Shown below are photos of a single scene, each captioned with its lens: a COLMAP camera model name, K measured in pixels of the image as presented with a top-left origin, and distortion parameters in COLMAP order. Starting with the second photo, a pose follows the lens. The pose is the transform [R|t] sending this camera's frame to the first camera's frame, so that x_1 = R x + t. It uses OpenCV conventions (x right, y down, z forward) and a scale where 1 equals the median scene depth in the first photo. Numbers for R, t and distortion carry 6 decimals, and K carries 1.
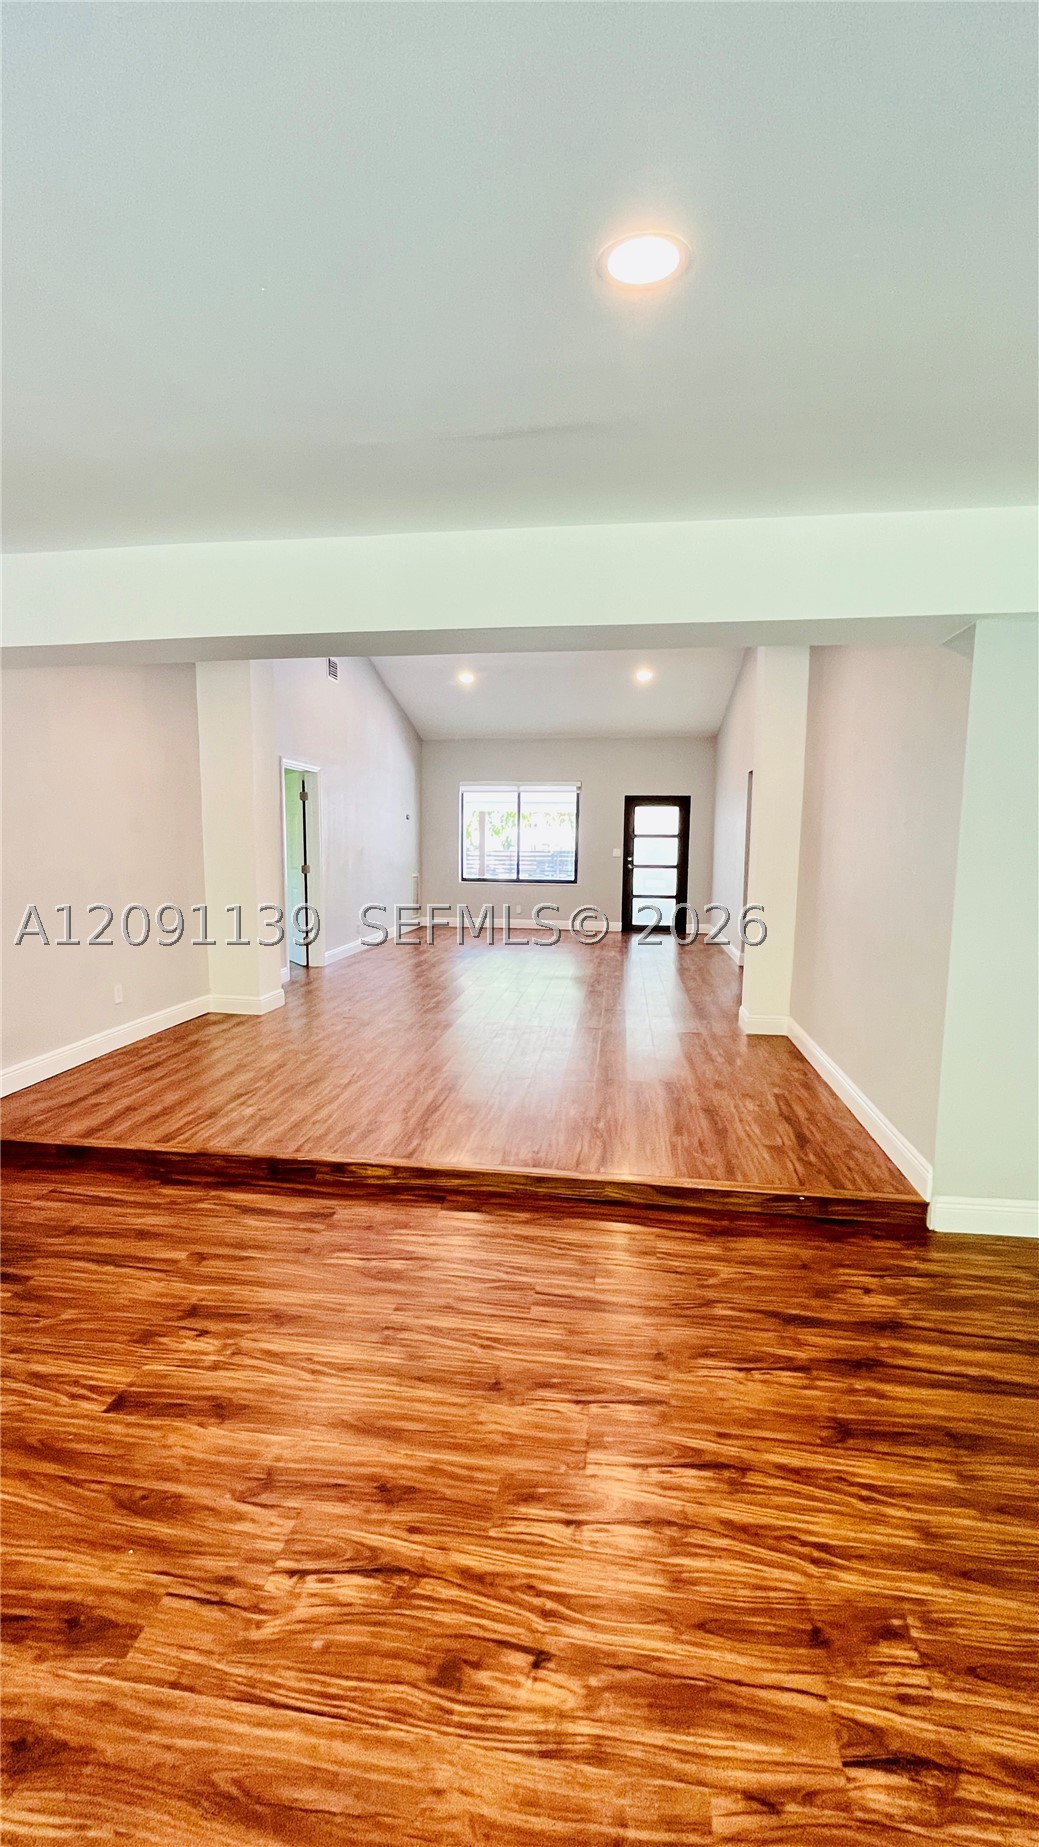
lens RADIAL K [[743.0, 0, 517.1], [0, 743.0, 919.7], [0, 0, 1]] dist [-0.003092, 0.000553]
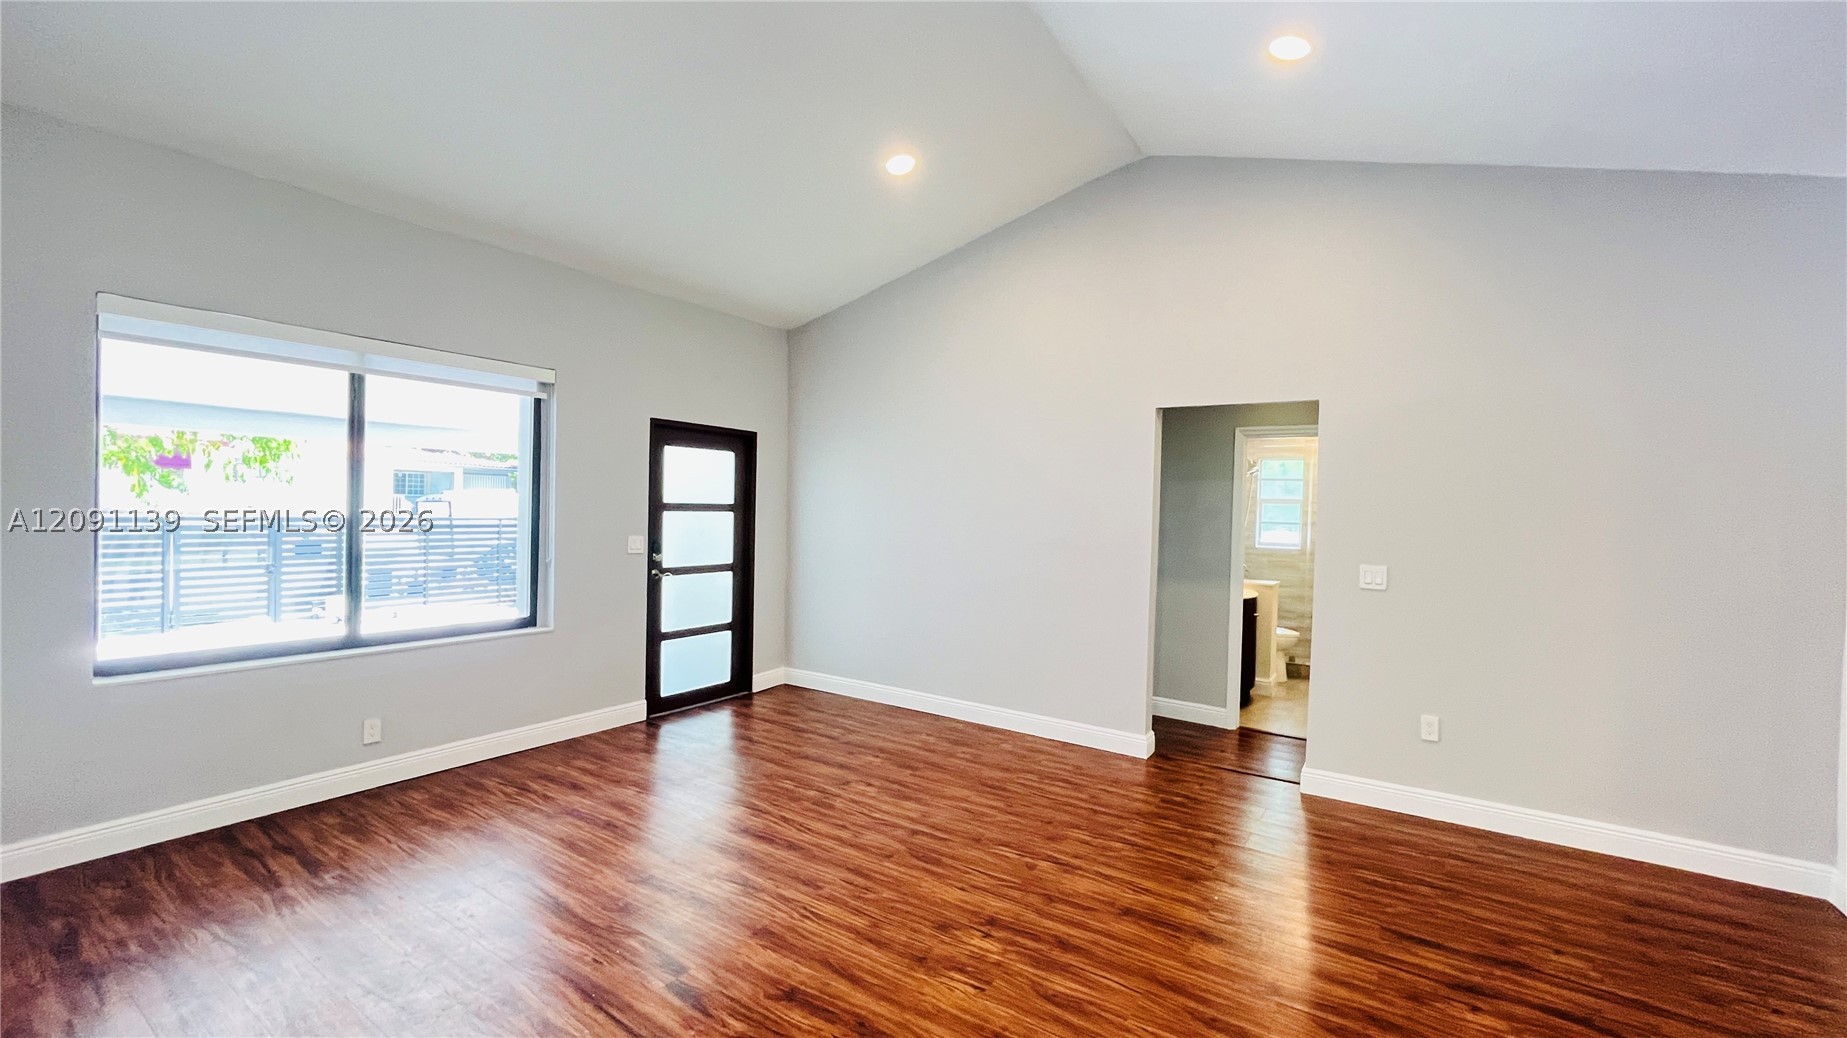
lens RADIAL K [[743.0, 0, 933.8], [0, 743.0, 517.1], [0, 0, 1]] dist [-0.003092, 0.000553]
pose [[0.418193, -0.009719, 0.908306, -0.548390], [0.080212, 0.996432, -0.026268, -0.231411], [-0.904810, 0.083842, 0.417480, 1.878738]]
